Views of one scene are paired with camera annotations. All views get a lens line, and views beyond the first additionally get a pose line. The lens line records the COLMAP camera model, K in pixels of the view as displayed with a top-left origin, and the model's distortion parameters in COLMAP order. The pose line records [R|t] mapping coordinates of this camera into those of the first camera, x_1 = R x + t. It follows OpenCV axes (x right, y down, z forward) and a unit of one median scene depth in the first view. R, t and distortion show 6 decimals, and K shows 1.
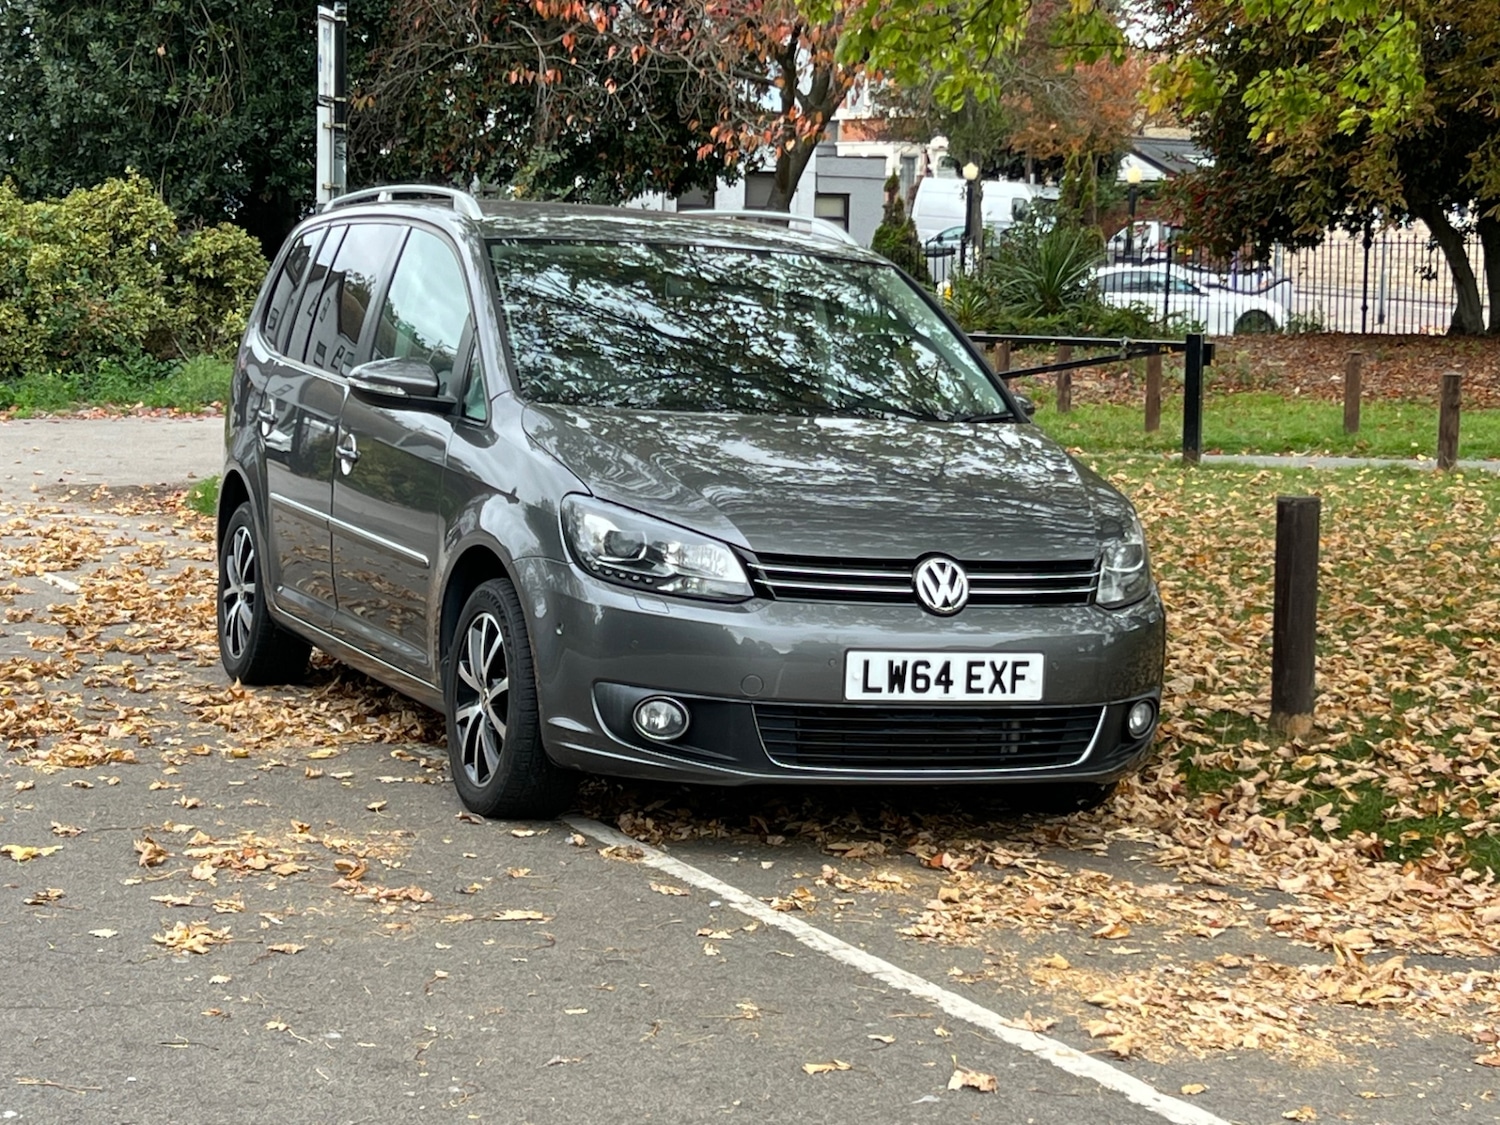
lens RADIAL K [[3034.1, 0, 772.3], [0, 3034.1, 579.4], [0, 0, 1]] dist [0.211539, -0.561115]
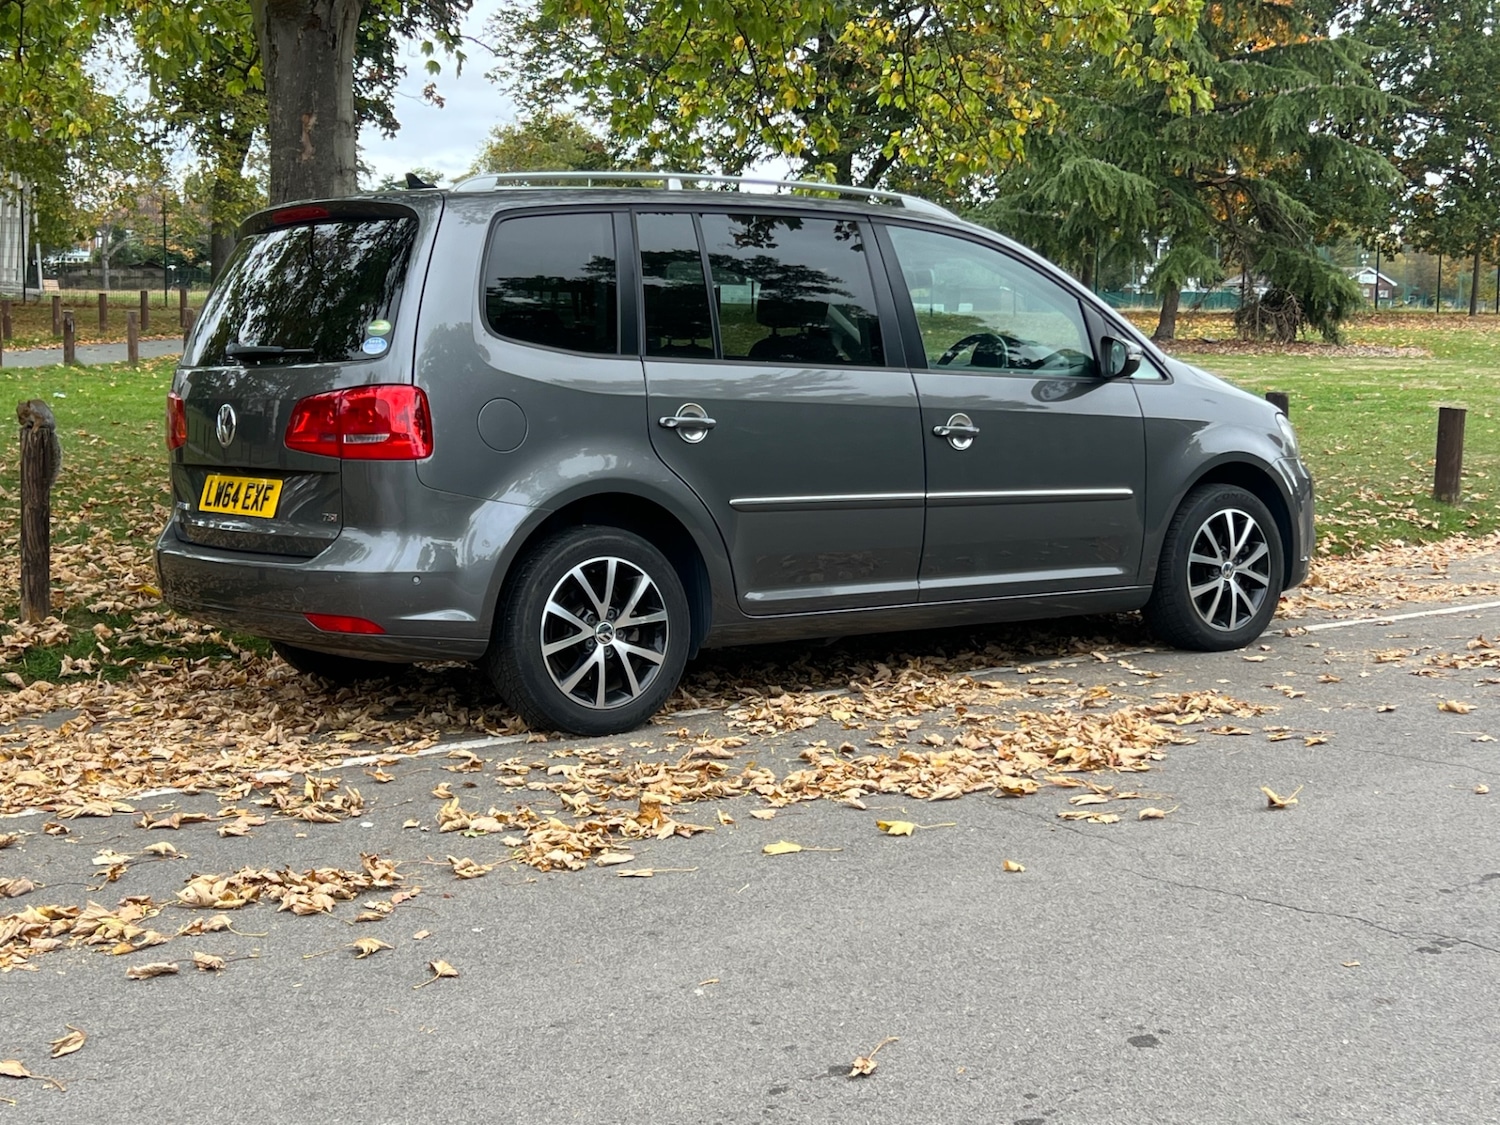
lens RADIAL K [[2139.8, 0, 744.2], [0, 2139.8, 553.4], [0, 0, 1]] dist [0.188674, -0.665743]
pose [[-0.237830, -0.134421, 0.961960, -1.057660], [0.082784, 0.983969, 0.157964, -0.153135], [-0.967772, 0.117204, -0.222890, 1.507501]]
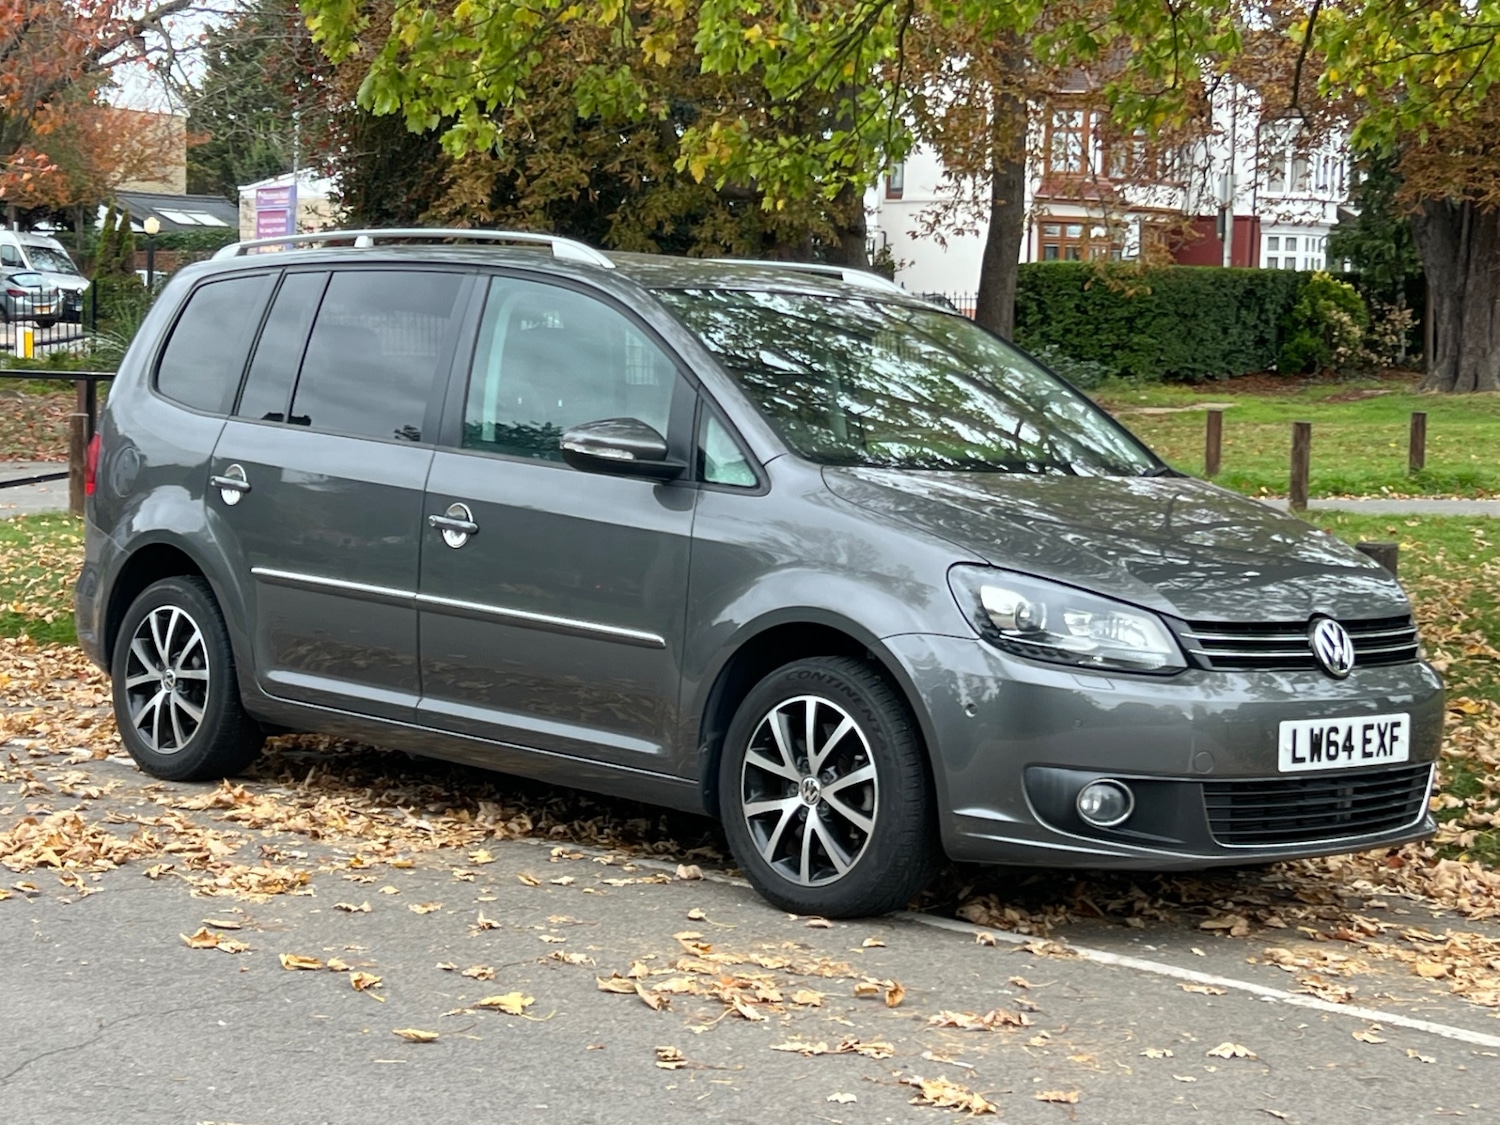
lens RADIAL K [[2819.4, 0, 741.7], [0, 2819.4, 566.2], [0, 0, 1]] dist [0.165194, -0.182665]
pose [[0.931015, -0.030178, 0.363732, -0.439730], [0.035004, 0.999365, -0.006684, -0.024077], [-0.363299, 0.018955, 0.931480, 0.222587]]
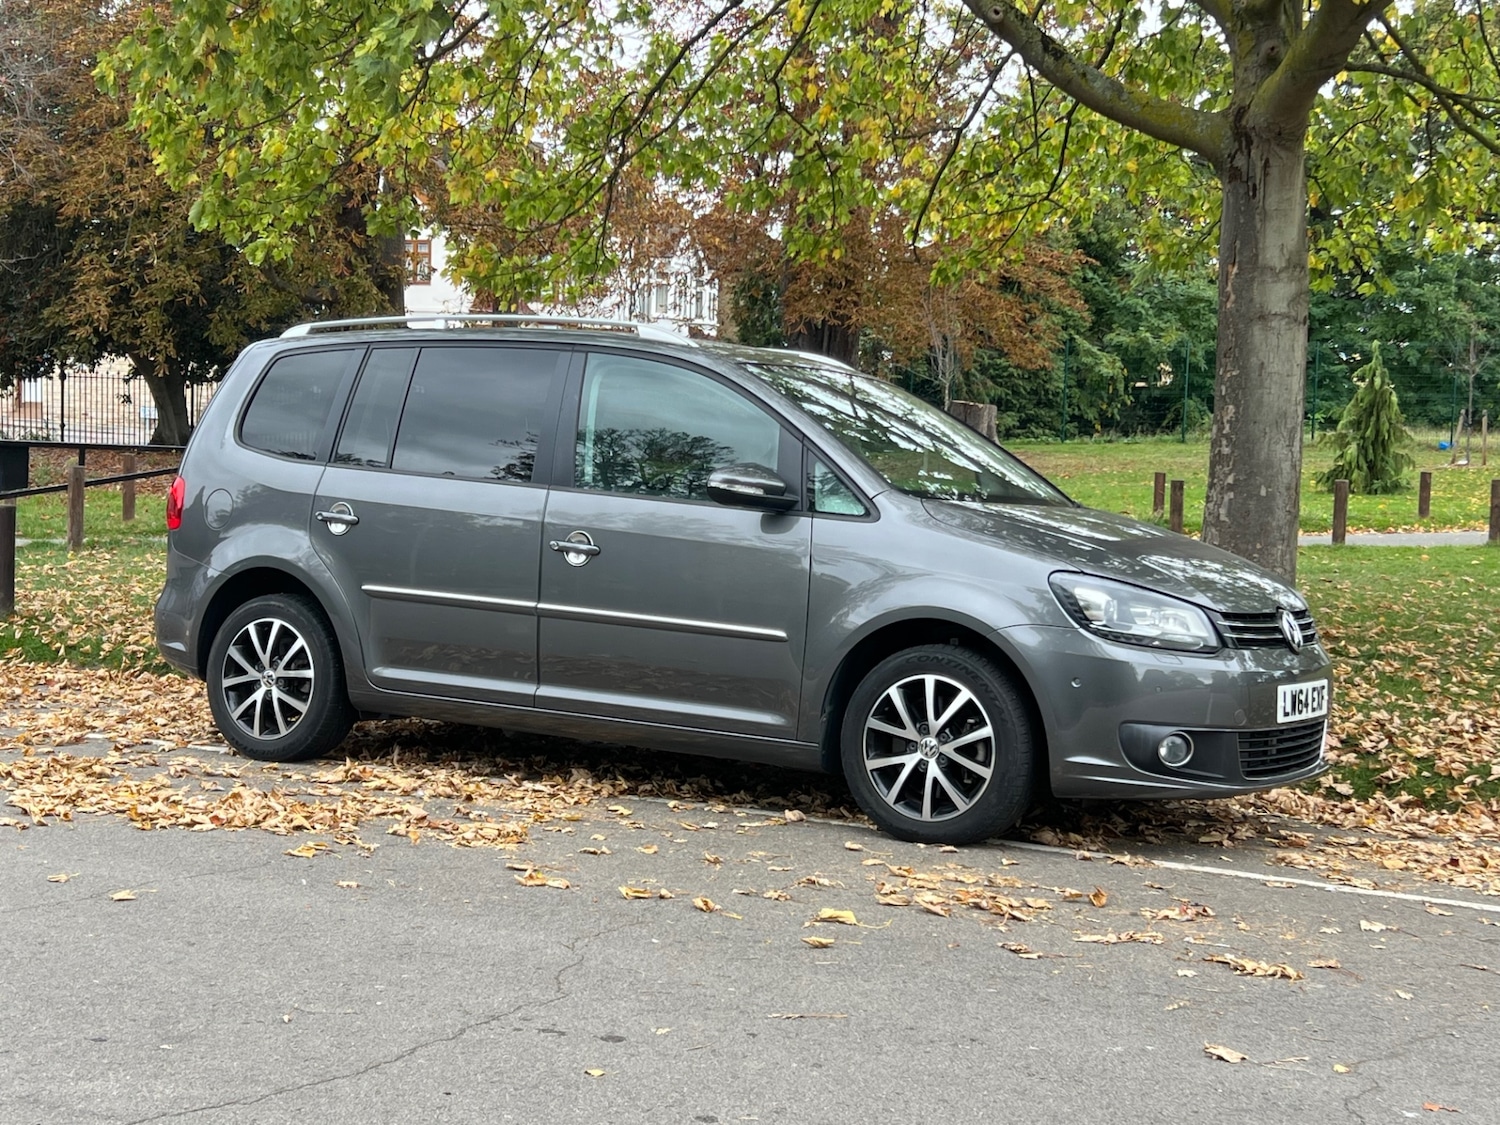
lens RADIAL K [[2139.8, 0, 744.2], [0, 2139.8, 553.4], [0, 0, 1]] dist [0.188674, -0.665743]
pose [[0.809382, -0.028041, 0.586613, -0.672904], [0.047187, 0.998735, -0.017366, -0.026412], [-0.585384, 0.041737, 0.809681, 0.373240]]
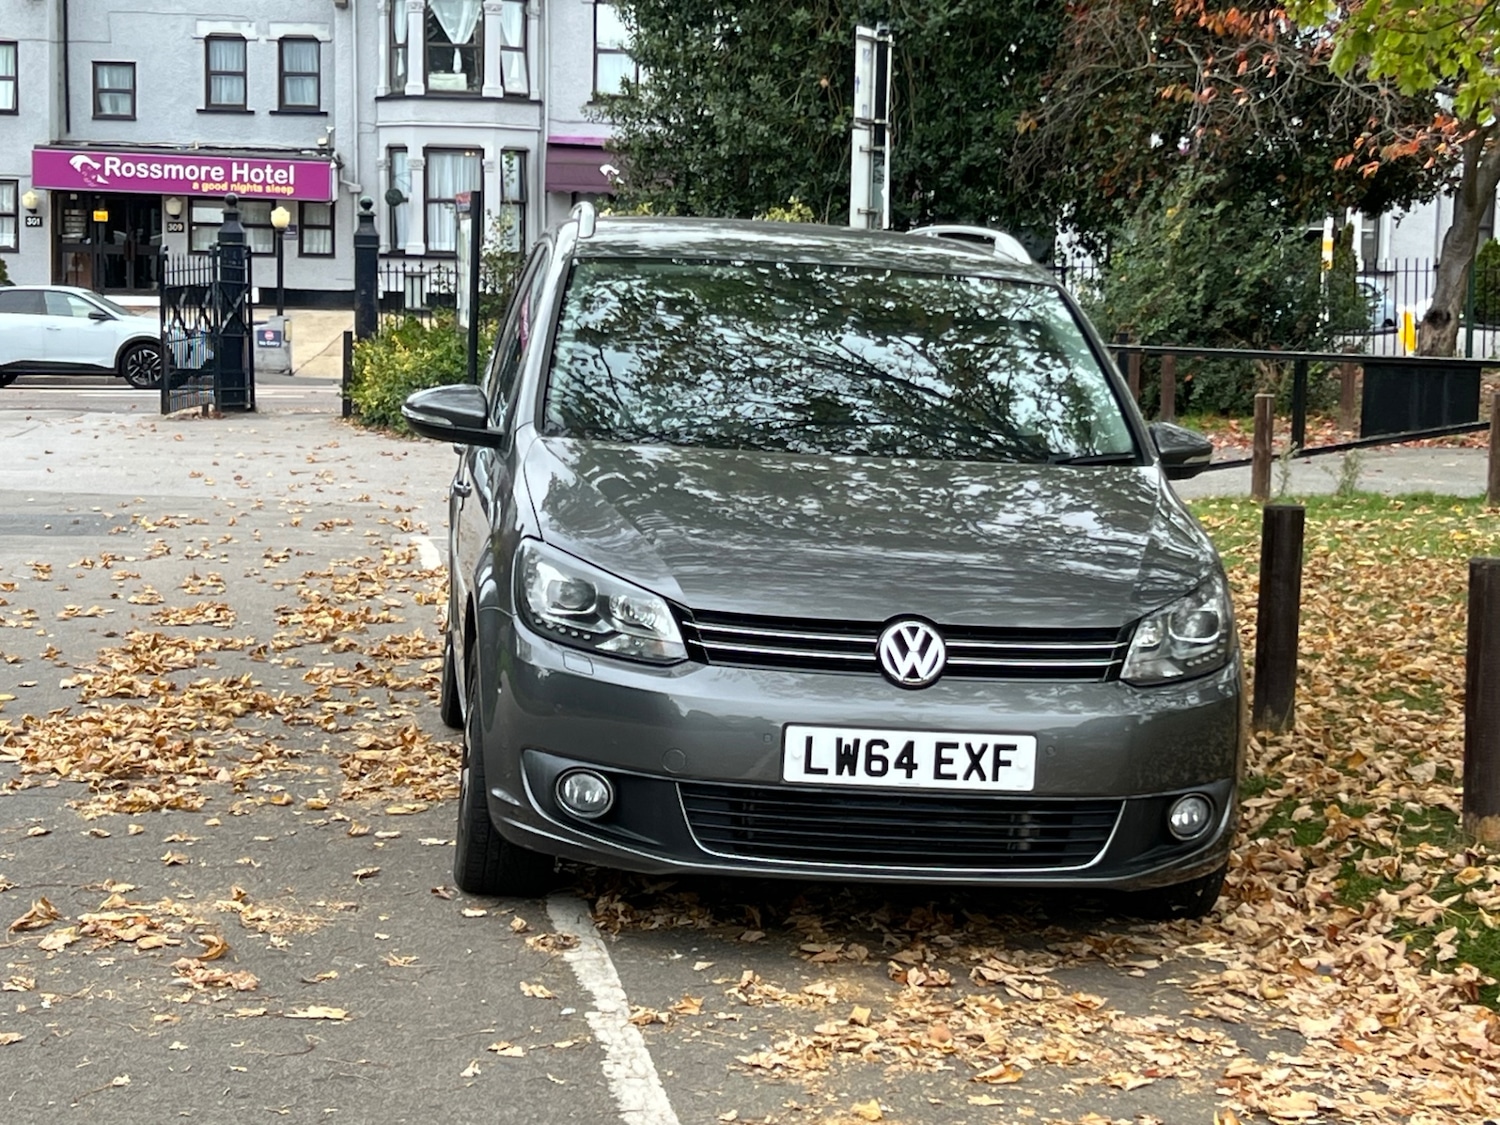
lens RADIAL K [[3040.6, 0, 763.0], [0, 3040.6, 562.7], [0, 0, 1]] dist [0.210849, -0.713299]
pose [[0.961042, 0.023869, -0.275369, 0.248868], [-0.027901, 0.999553, -0.010734, -0.013035], [0.274989, 0.017999, 0.961279, 0.152205]]
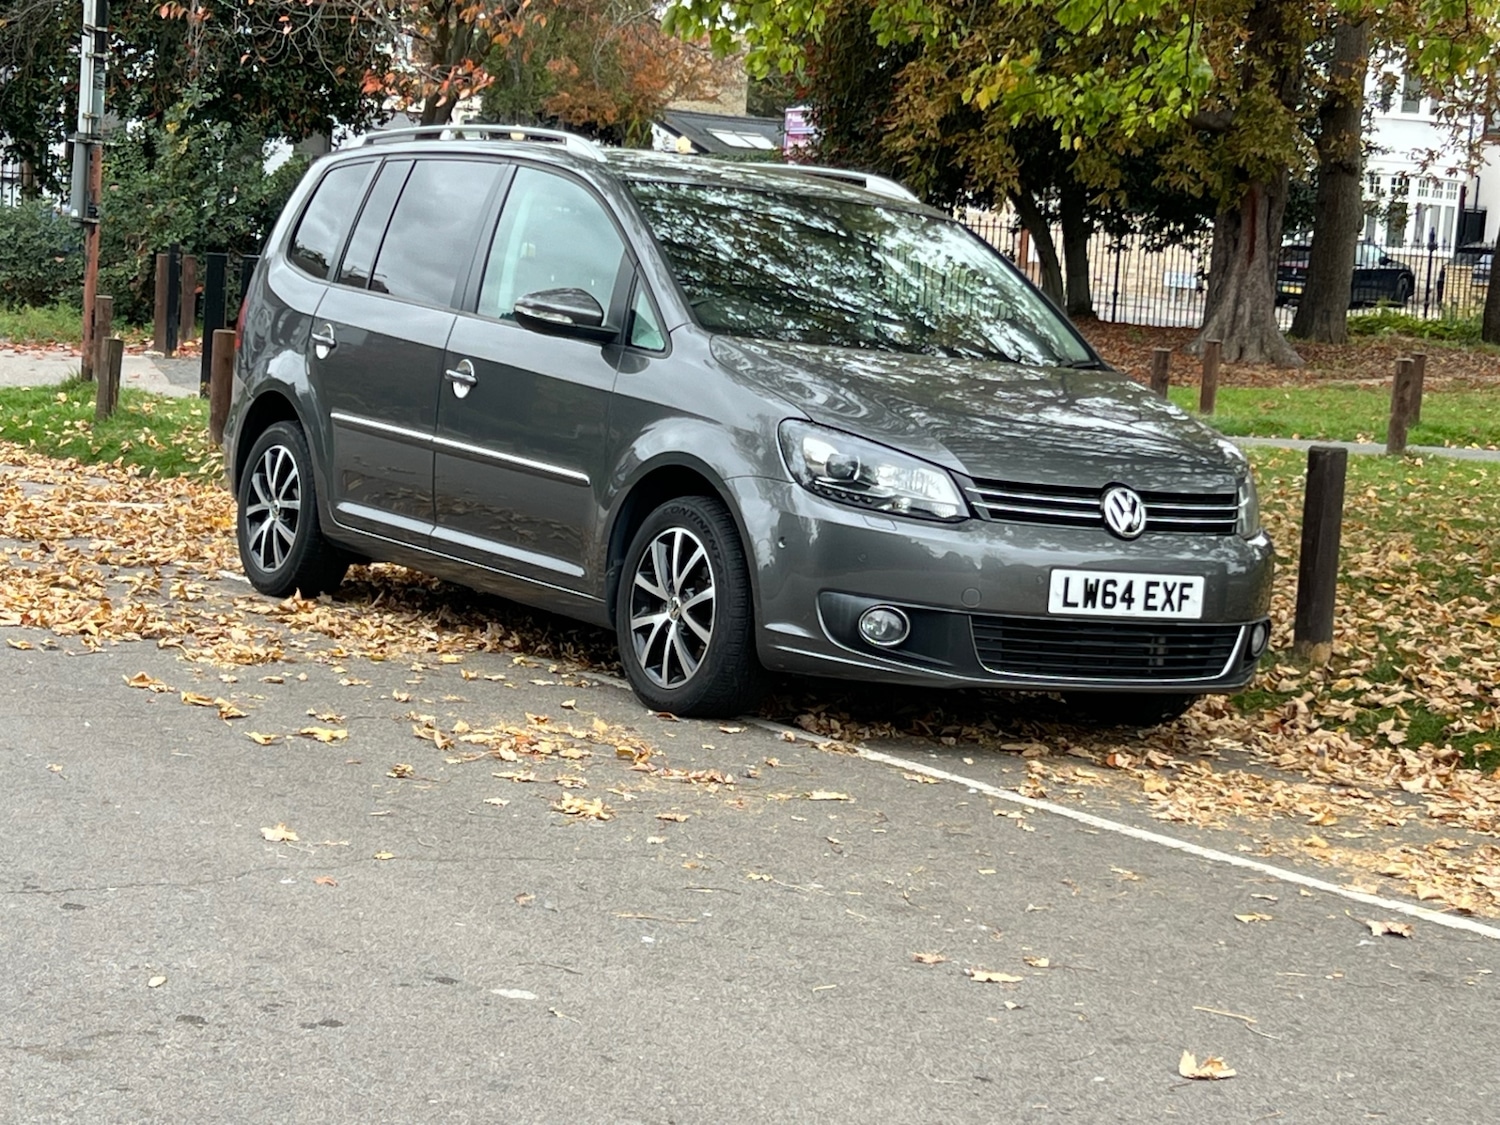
lens RADIAL K [[3040.6, 0, 763.0], [0, 3040.6, 562.7], [0, 0, 1]] dist [0.210849, -0.713299]
pose [[0.984139, 0.026613, 0.175394, -0.264819], [-0.027709, 0.999609, 0.003803, 0.019357], [-0.175224, -0.008602, 0.984491, -0.073687]]
